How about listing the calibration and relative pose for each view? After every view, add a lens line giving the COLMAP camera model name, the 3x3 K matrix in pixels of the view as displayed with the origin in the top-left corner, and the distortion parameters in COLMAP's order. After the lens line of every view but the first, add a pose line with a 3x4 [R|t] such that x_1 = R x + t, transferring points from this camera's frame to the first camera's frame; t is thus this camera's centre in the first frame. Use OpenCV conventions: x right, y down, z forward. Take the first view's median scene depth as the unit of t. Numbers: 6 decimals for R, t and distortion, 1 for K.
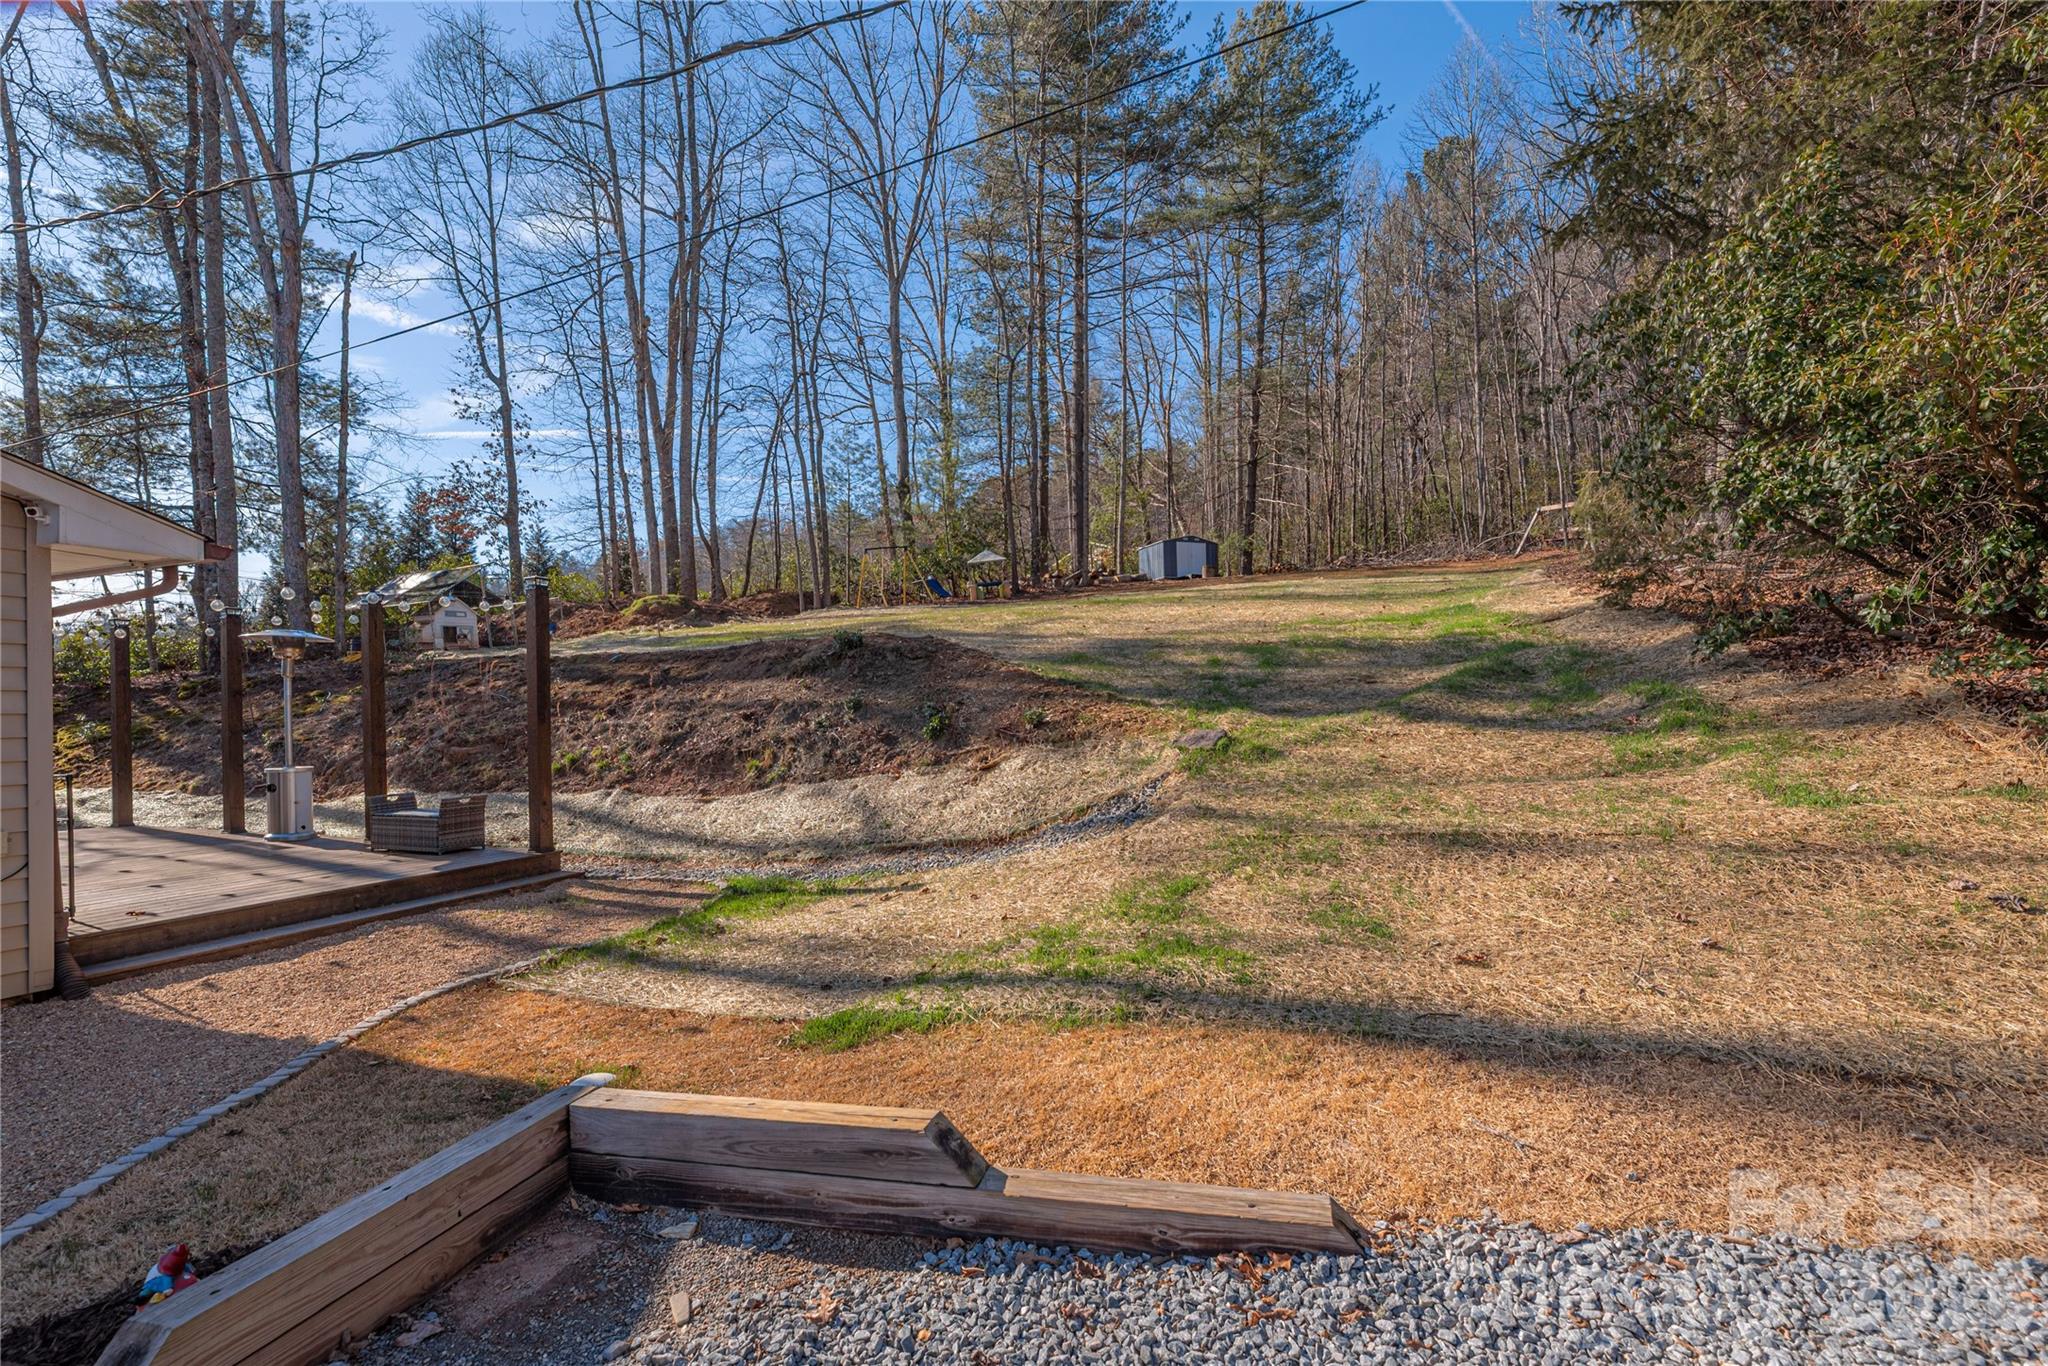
lens RADIAL K [[963.5, 0, 1024.0], [0, 963.5, 683.0], [0, 0, 1]] dist [-0.000949, 0.000038]
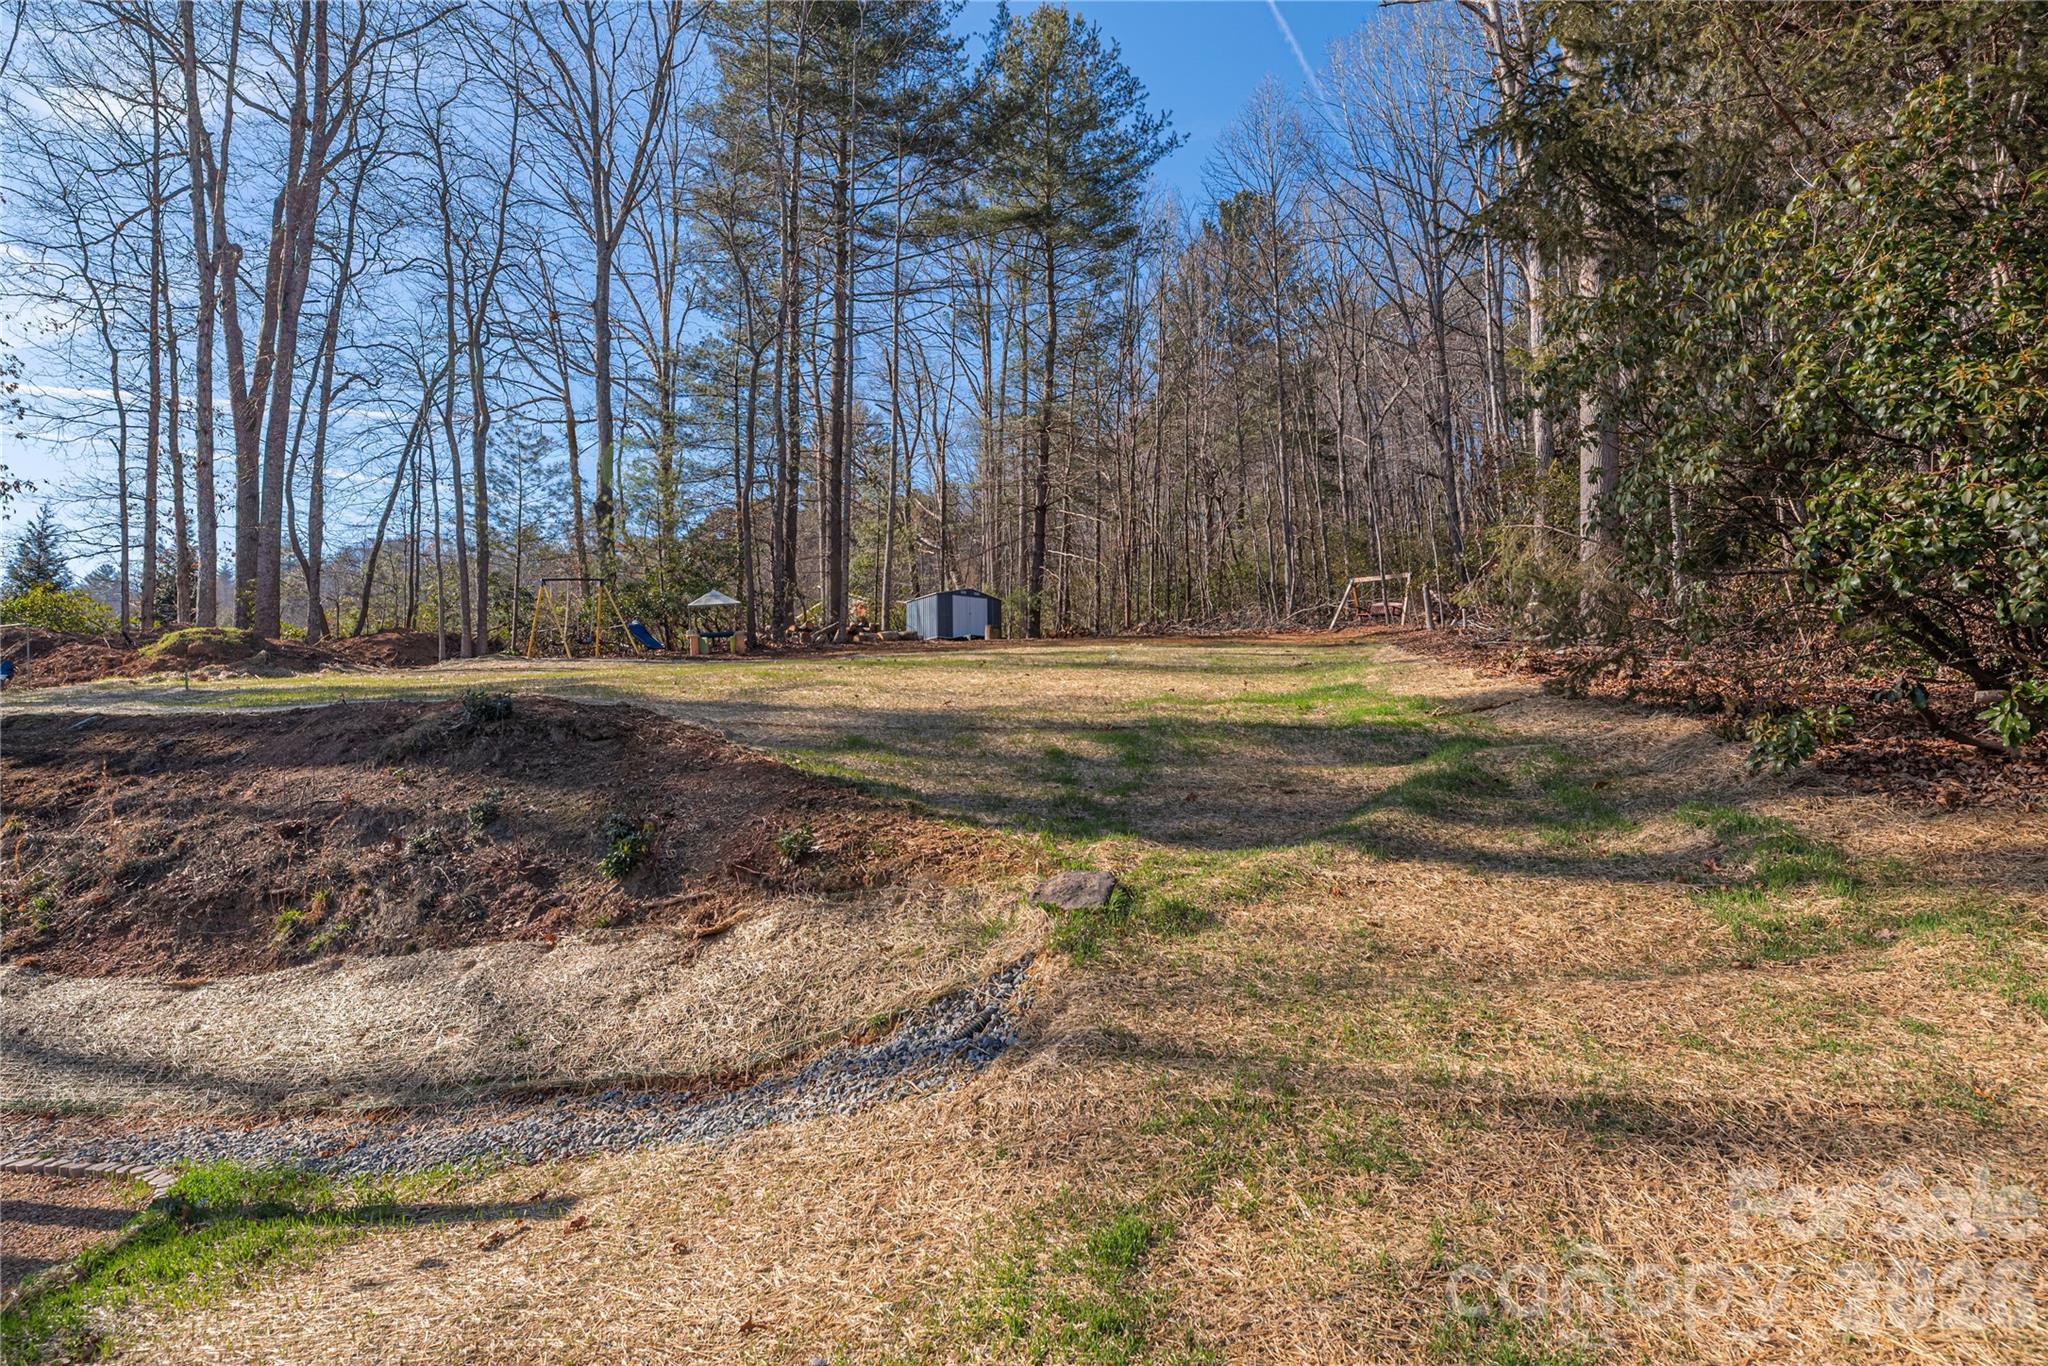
lens RADIAL K [[1077.2, 0, 1024.0], [0, 1077.2, 683.0], [0, 0, 1]] dist [0.002082, -0.000278]
pose [[0.968910, 0.034556, 0.244987, -0.007882], [-0.017686, 0.997339, -0.070729, -0.008698], [-0.246779, 0.064197, 0.966943, 0.121538]]
